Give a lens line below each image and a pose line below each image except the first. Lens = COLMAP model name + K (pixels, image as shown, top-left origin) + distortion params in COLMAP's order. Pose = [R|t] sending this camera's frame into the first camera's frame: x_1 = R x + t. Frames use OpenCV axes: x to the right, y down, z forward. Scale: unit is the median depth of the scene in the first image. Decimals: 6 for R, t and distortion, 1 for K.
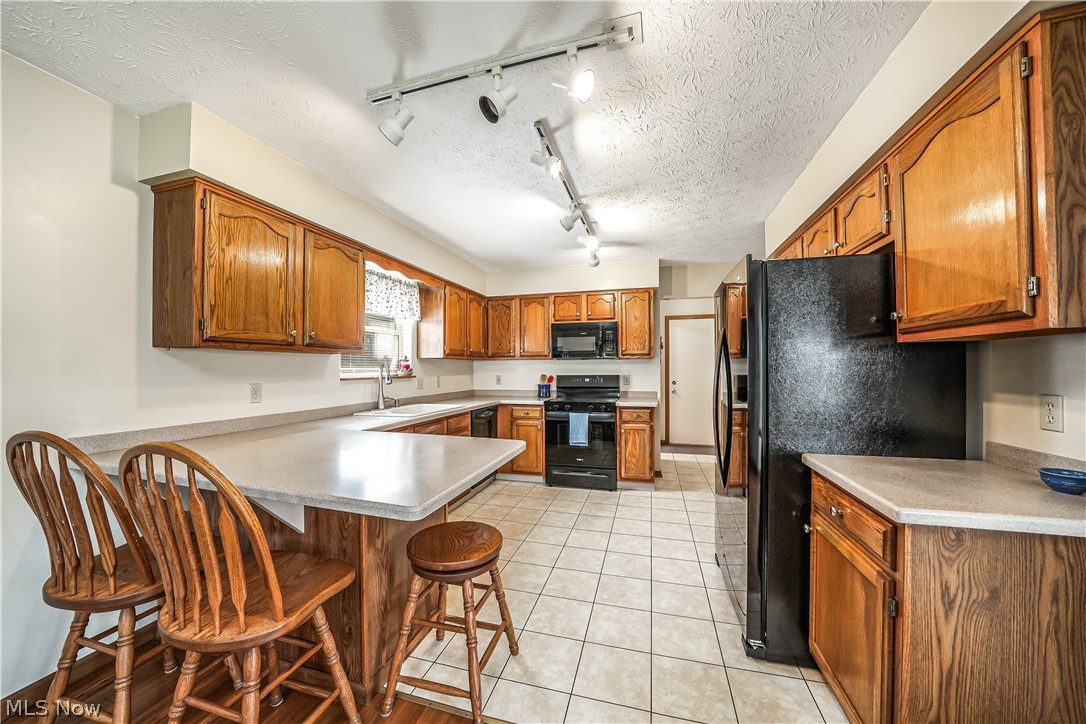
lens RADIAL K [[371.4, 0, 560.3], [0, 371.4, 363.7], [0, 0, 1]] dist [0.002045, -0.000478]
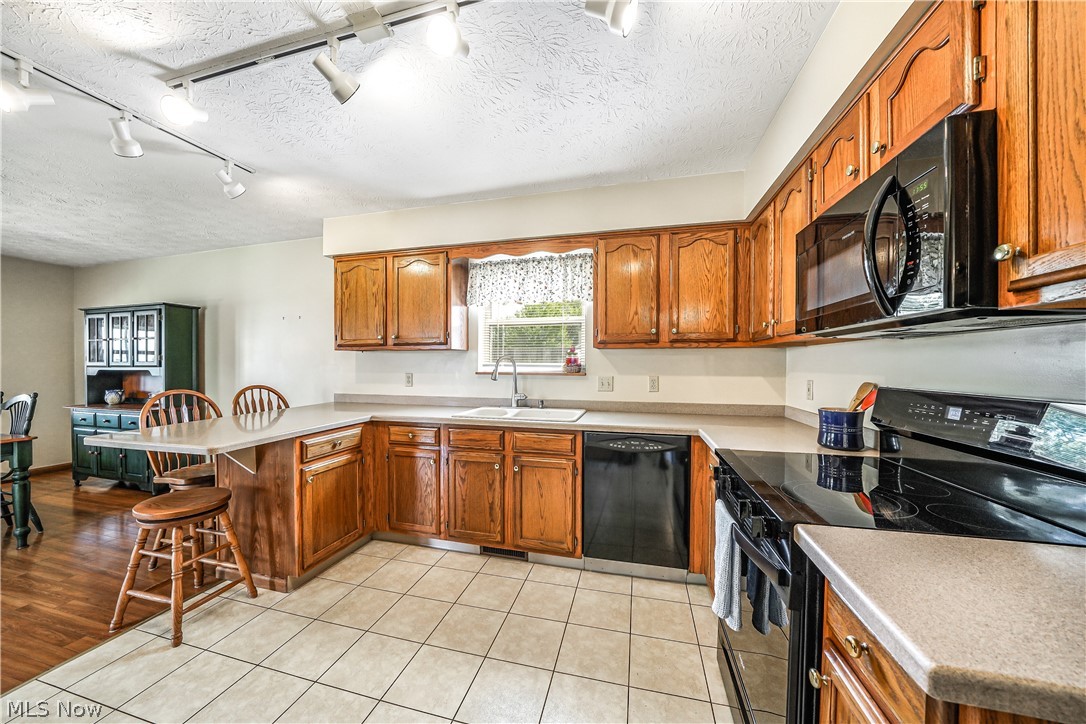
lens RADIAL K [[371.4, 0, 532.4], [0, 371.4, 370.9], [0, 0, 1]] dist [0.002045, -0.000478]
pose [[-0.019706, 0.020080, -0.999604, 0.329455], [0.009506, 0.999757, 0.019896, 0.010233], [0.999761, -0.009110, -0.019892, 0.786764]]
